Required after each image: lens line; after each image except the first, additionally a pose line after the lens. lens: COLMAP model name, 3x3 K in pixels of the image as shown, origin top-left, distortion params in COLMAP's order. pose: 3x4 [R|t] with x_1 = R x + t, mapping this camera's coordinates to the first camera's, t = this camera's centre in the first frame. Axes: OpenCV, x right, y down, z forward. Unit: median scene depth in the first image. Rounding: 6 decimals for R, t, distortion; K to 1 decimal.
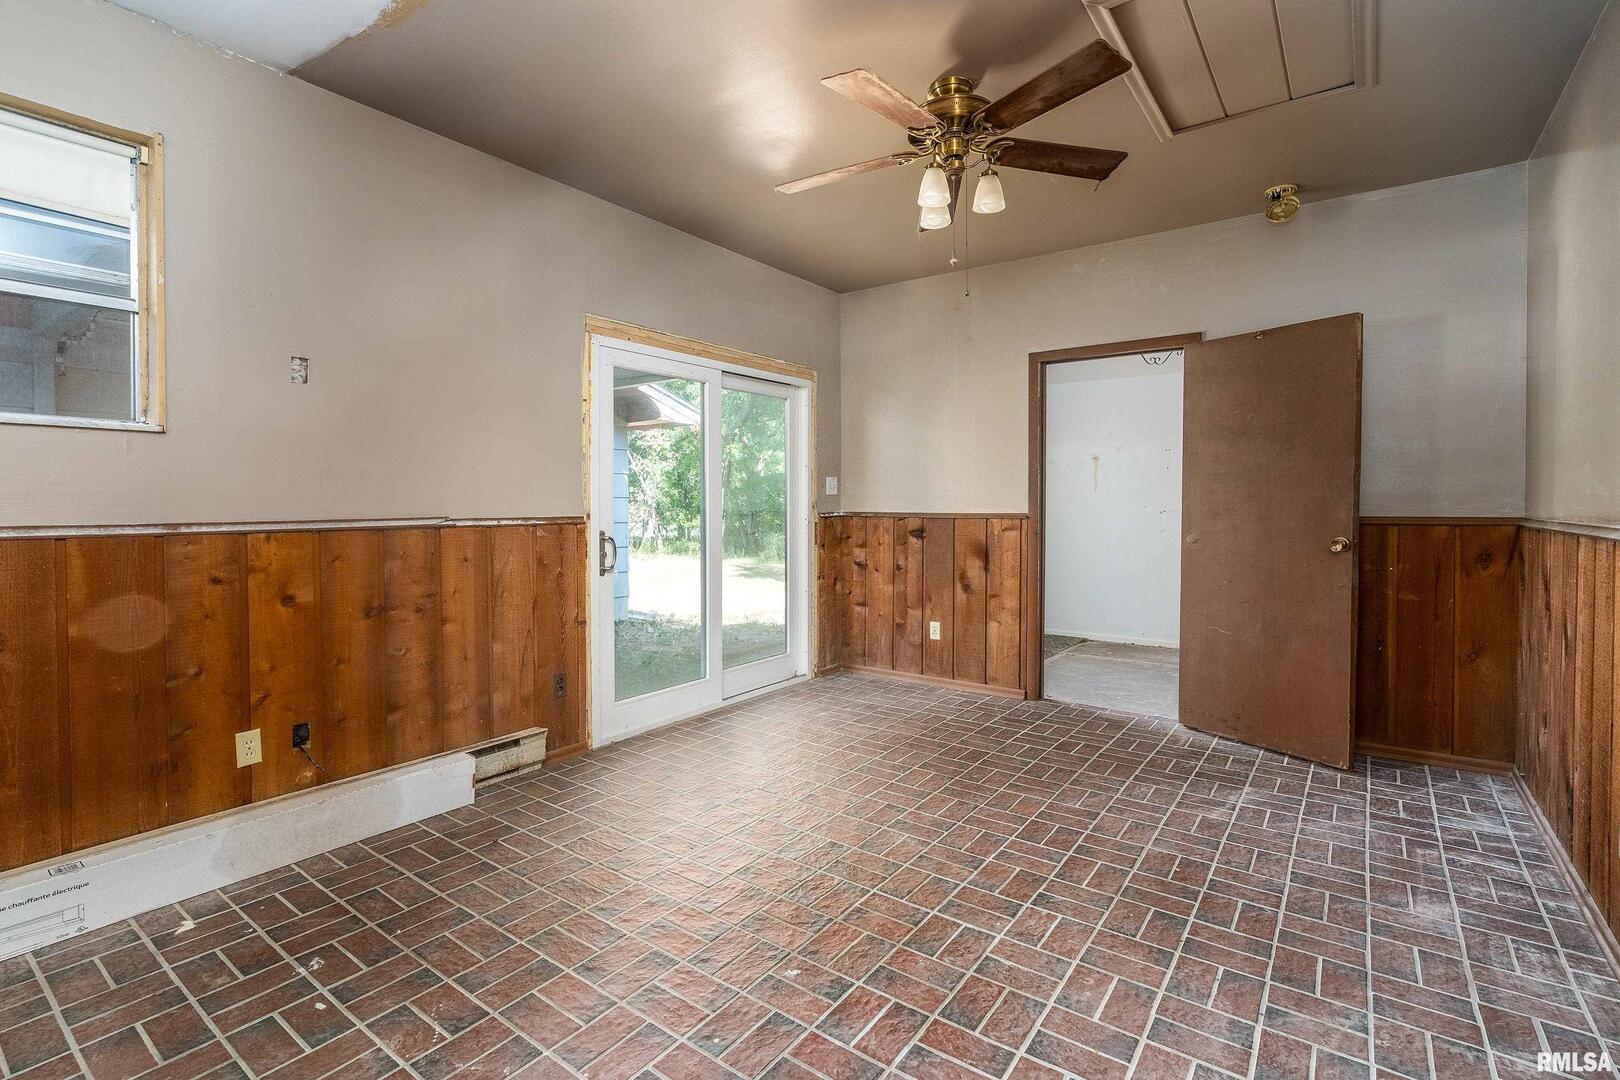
lens RADIAL K [[770.2, 0, 816.9], [0, 770.2, 510.6], [0, 0, 1]] dist [-0.018831, 0.004825]
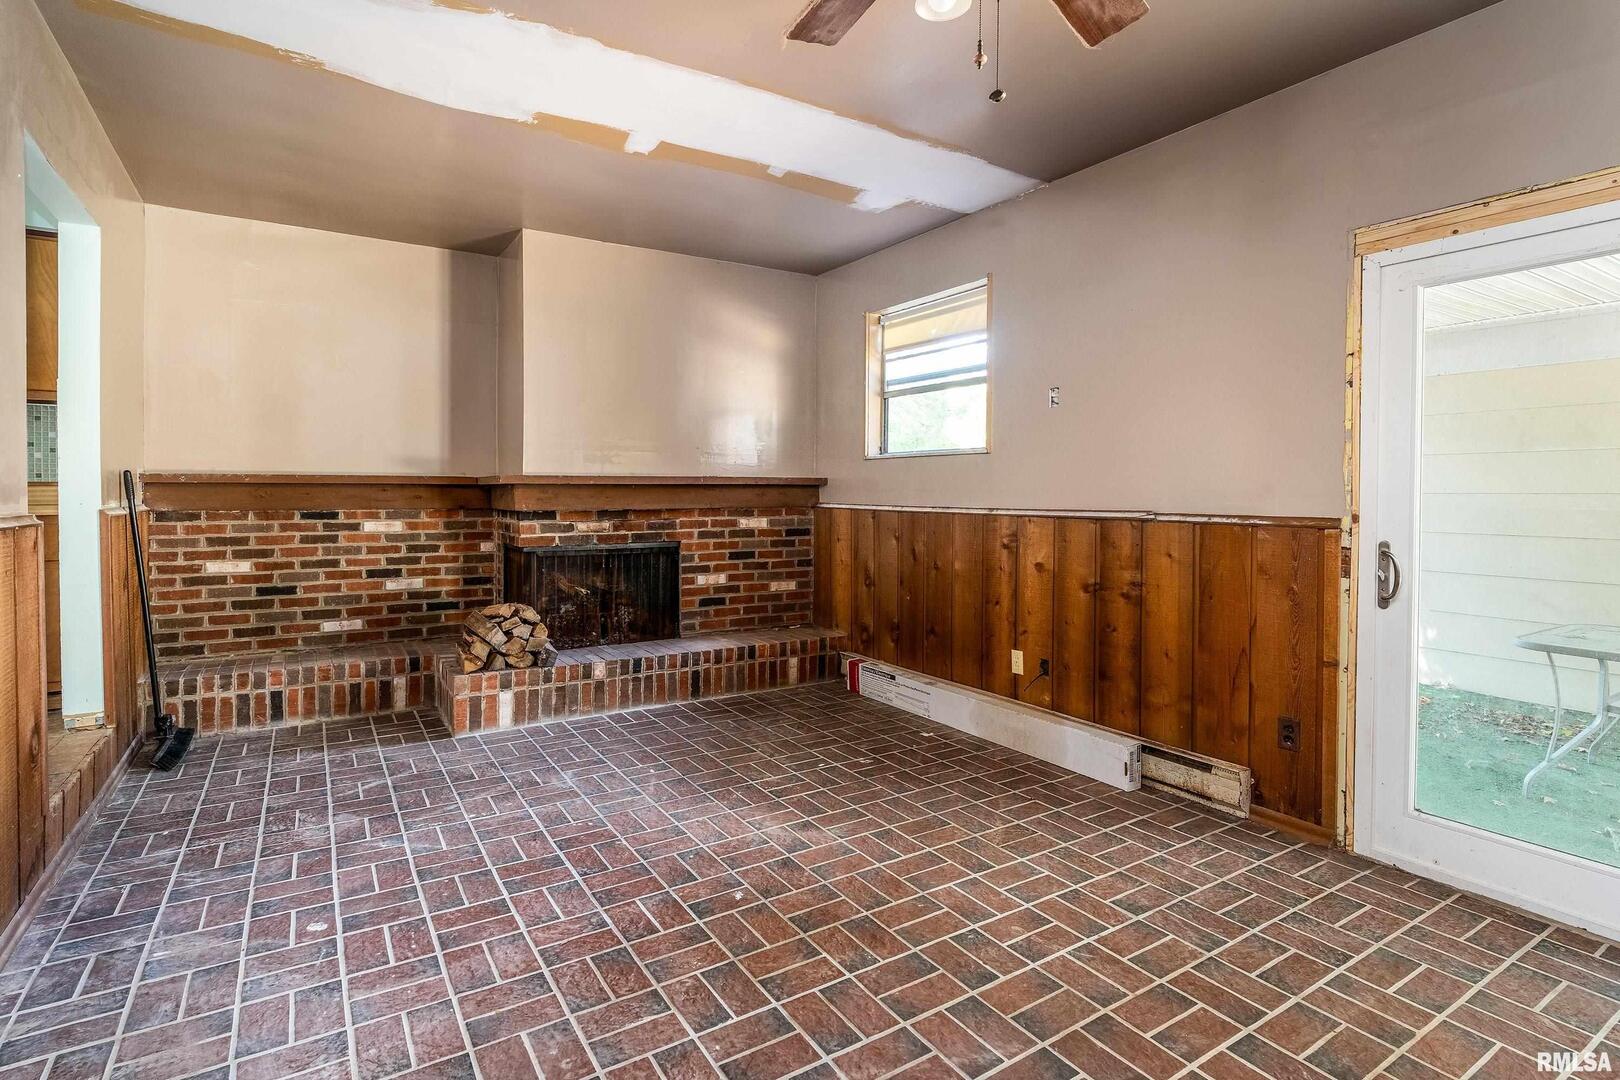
lens RADIAL K [[770.2, 0, 816.9], [0, 770.2, 510.6], [0, 0, 1]] dist [-0.018831, 0.004825]
pose [[-0.348734, 0.019610, -0.937017, 0.673538], [-0.019192, 0.999422, 0.028058, -0.013190], [0.937025, 0.027768, -0.348156, 0.998997]]
